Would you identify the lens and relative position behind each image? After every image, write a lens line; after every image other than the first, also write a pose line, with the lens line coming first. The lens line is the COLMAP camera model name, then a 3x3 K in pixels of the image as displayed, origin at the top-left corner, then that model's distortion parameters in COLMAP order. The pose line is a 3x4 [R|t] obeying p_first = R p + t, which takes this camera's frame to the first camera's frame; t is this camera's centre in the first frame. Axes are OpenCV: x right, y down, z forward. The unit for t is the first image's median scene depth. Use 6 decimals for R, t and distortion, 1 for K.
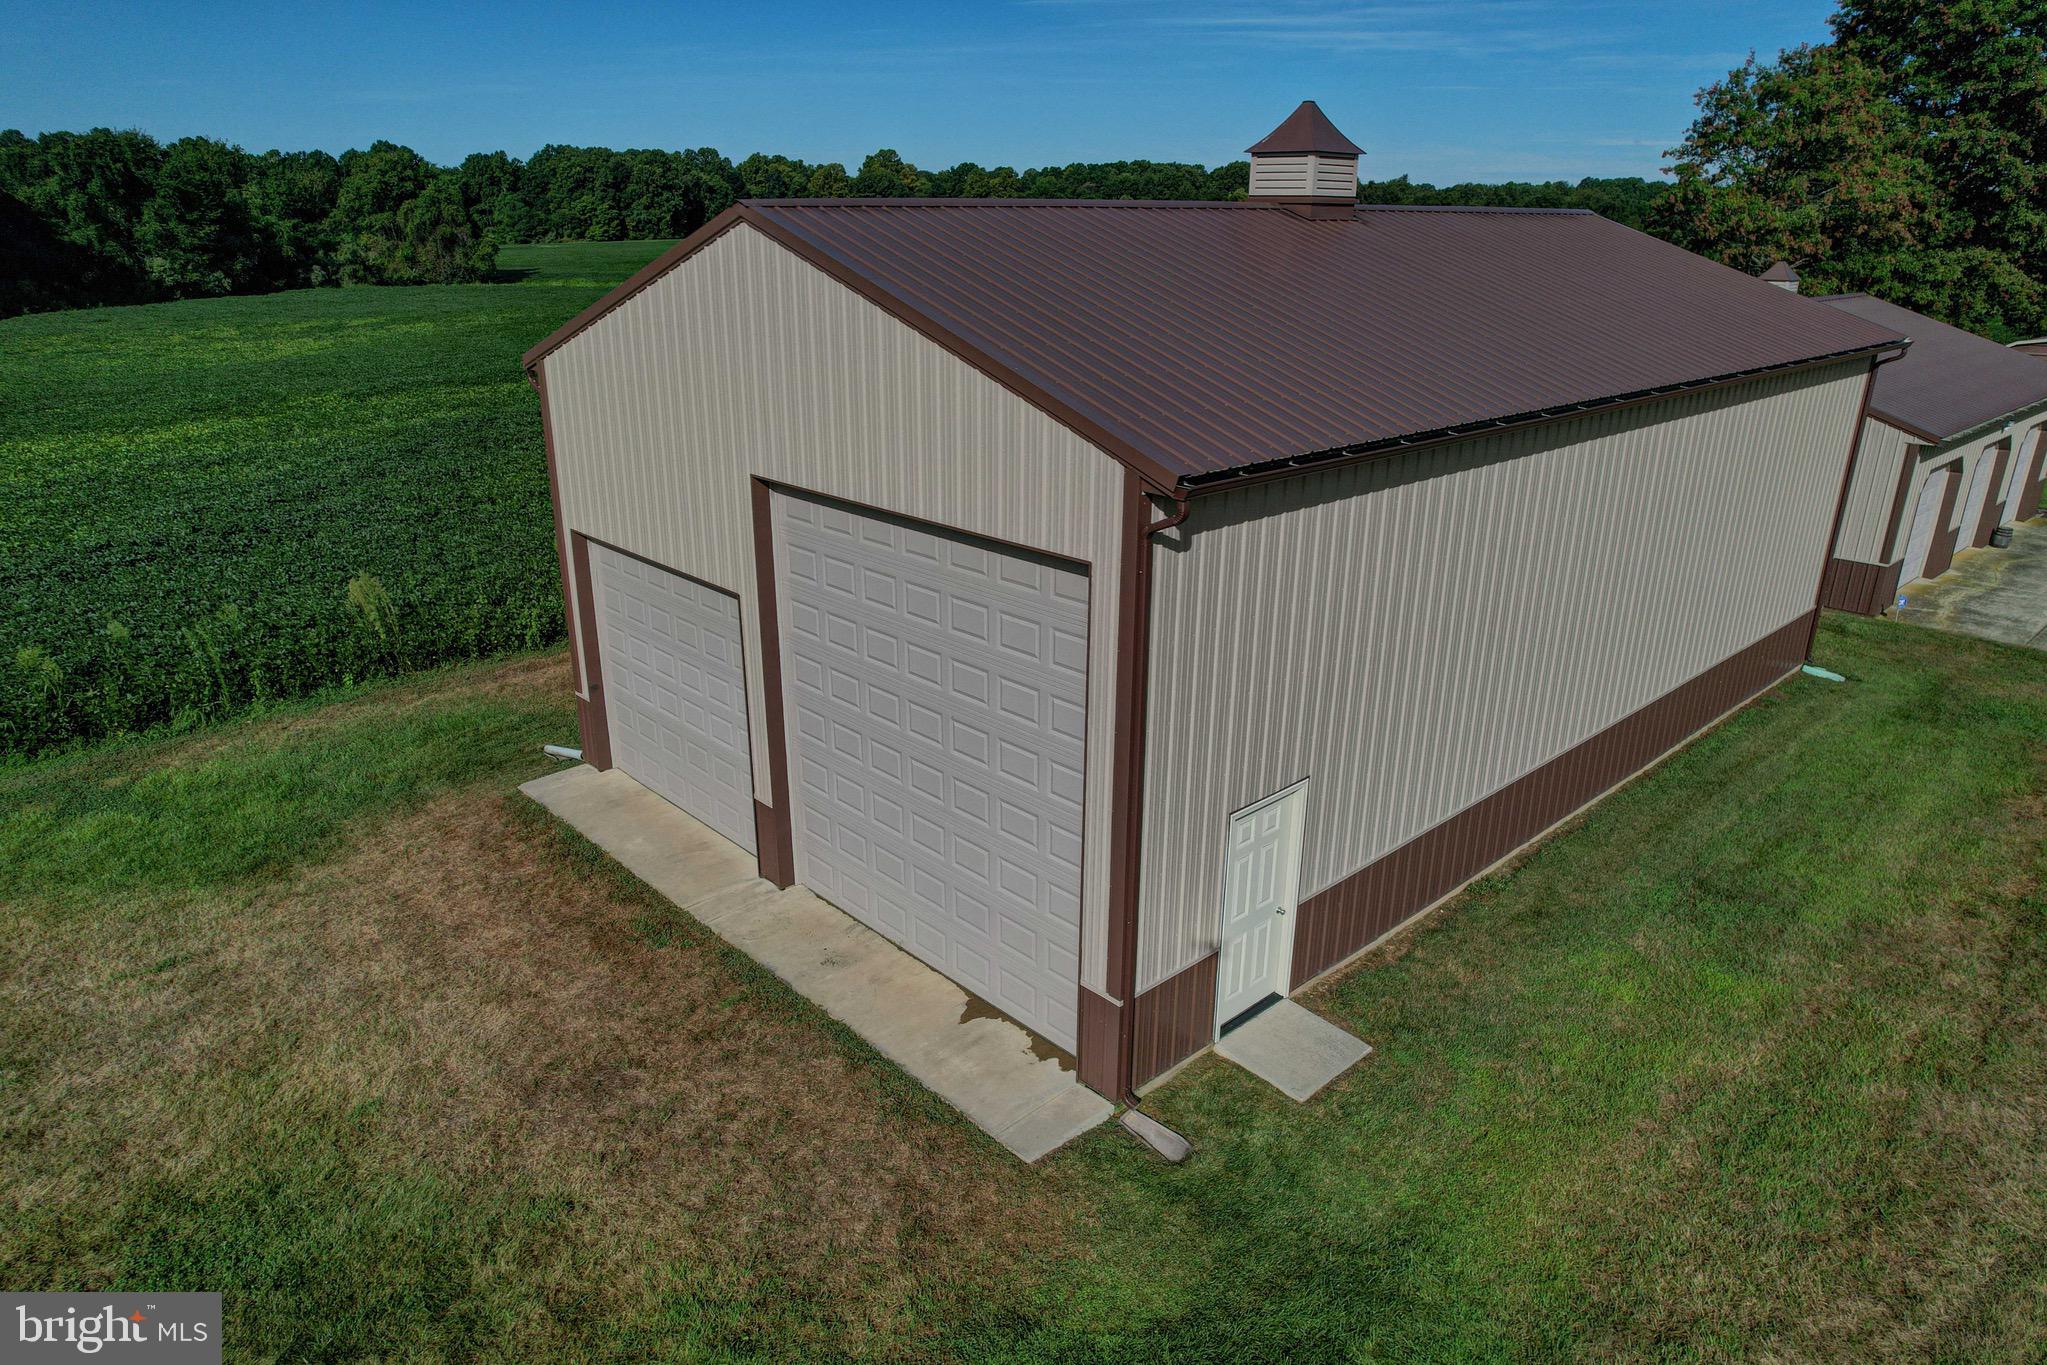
lens RADIAL K [[1304.6, 0, 1016.9], [0, 1304.6, 704.8], [0, 0, 1]] dist [-0.072544, 0.068693]
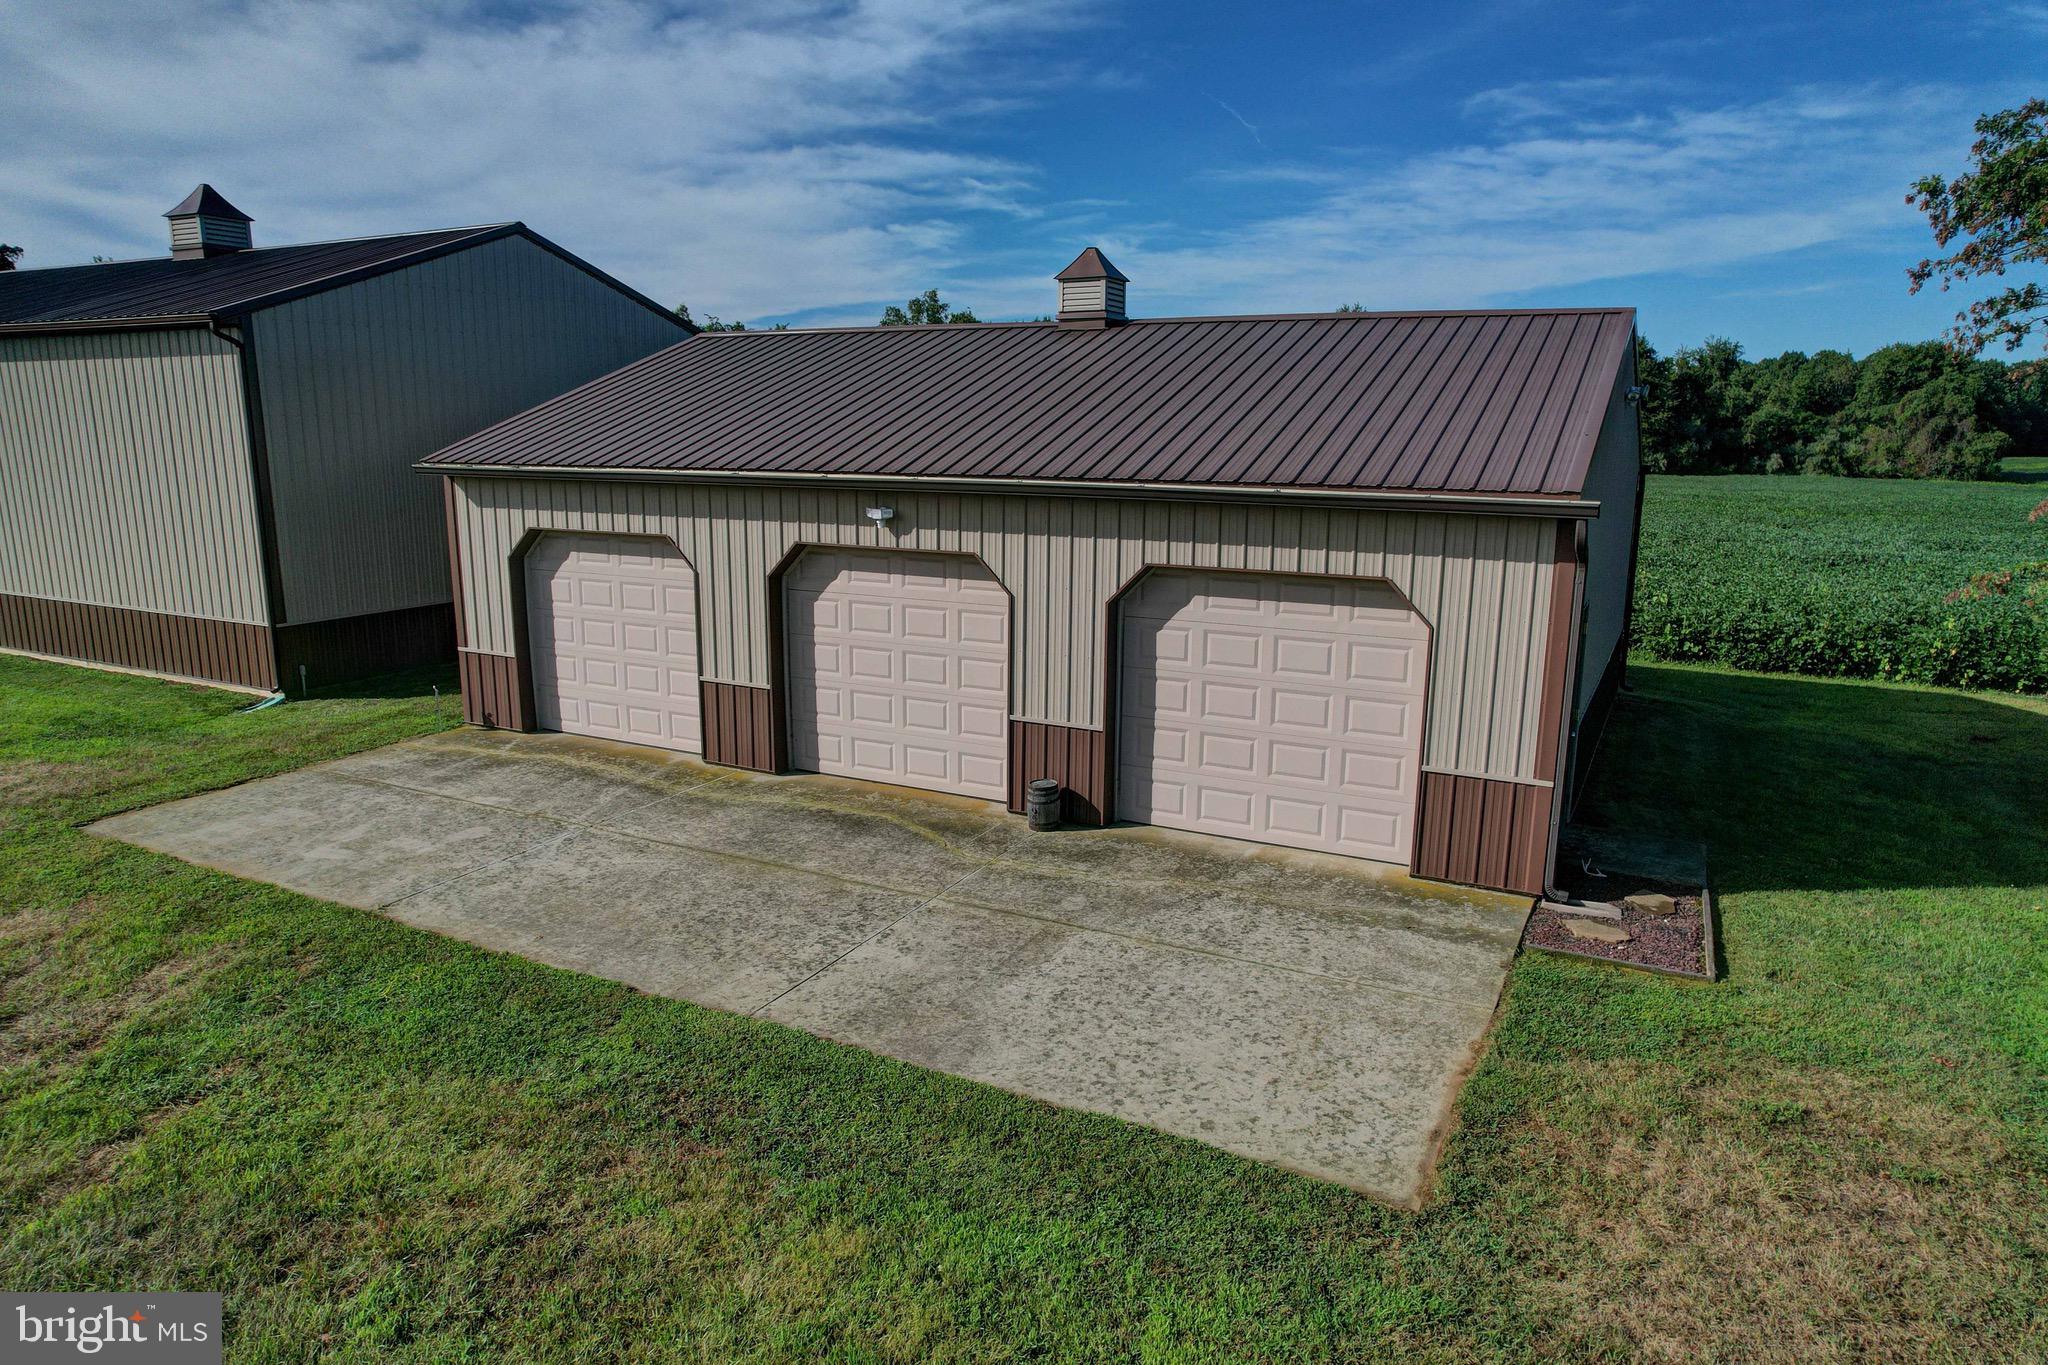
lens RADIAL K [[1305.2, 0, 1017.4], [0, 1305.2, 704.9], [0, 0, 1]] dist [-0.072544, 0.068693]
pose [[0.319432, 0.199686, -0.926331, 0.269232], [-0.343184, 0.935564, 0.083334, -0.044923], [0.883282, 0.291283, 0.367378, 0.190228]]
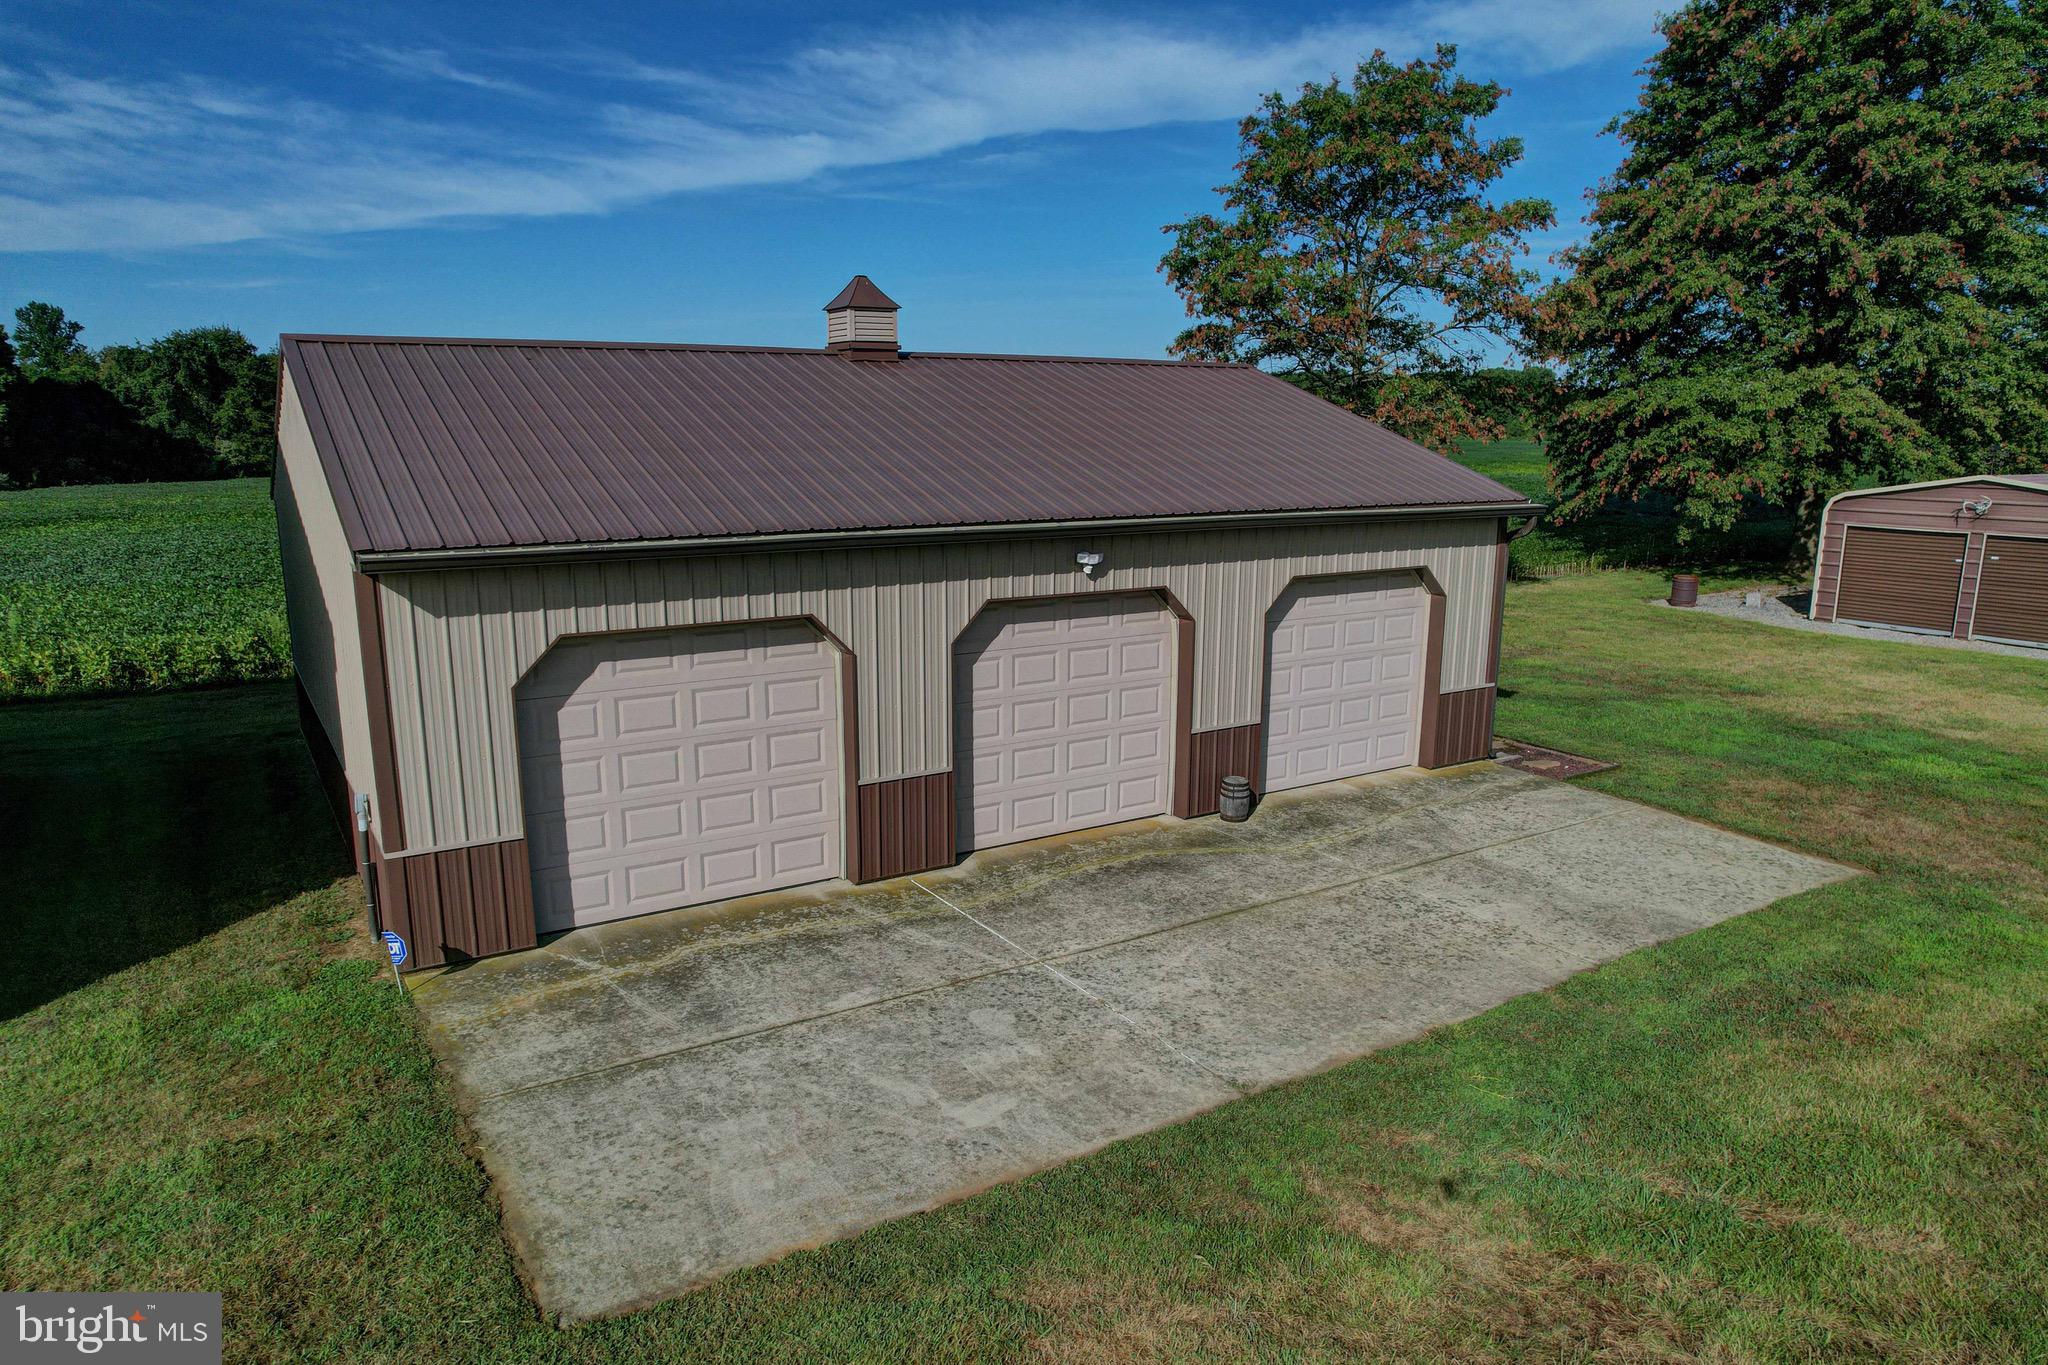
lens RADIAL K [[1305.2, 0, 1017.4], [0, 1305.2, 704.9], [0, 0, 1]] dist [-0.072544, 0.068693]
pose [[0.981402, 0.040853, -0.187568, 0.184767], [-0.069287, 0.986612, -0.147637, -0.021202], [0.179025, 0.157888, 0.971093, 0.119658]]
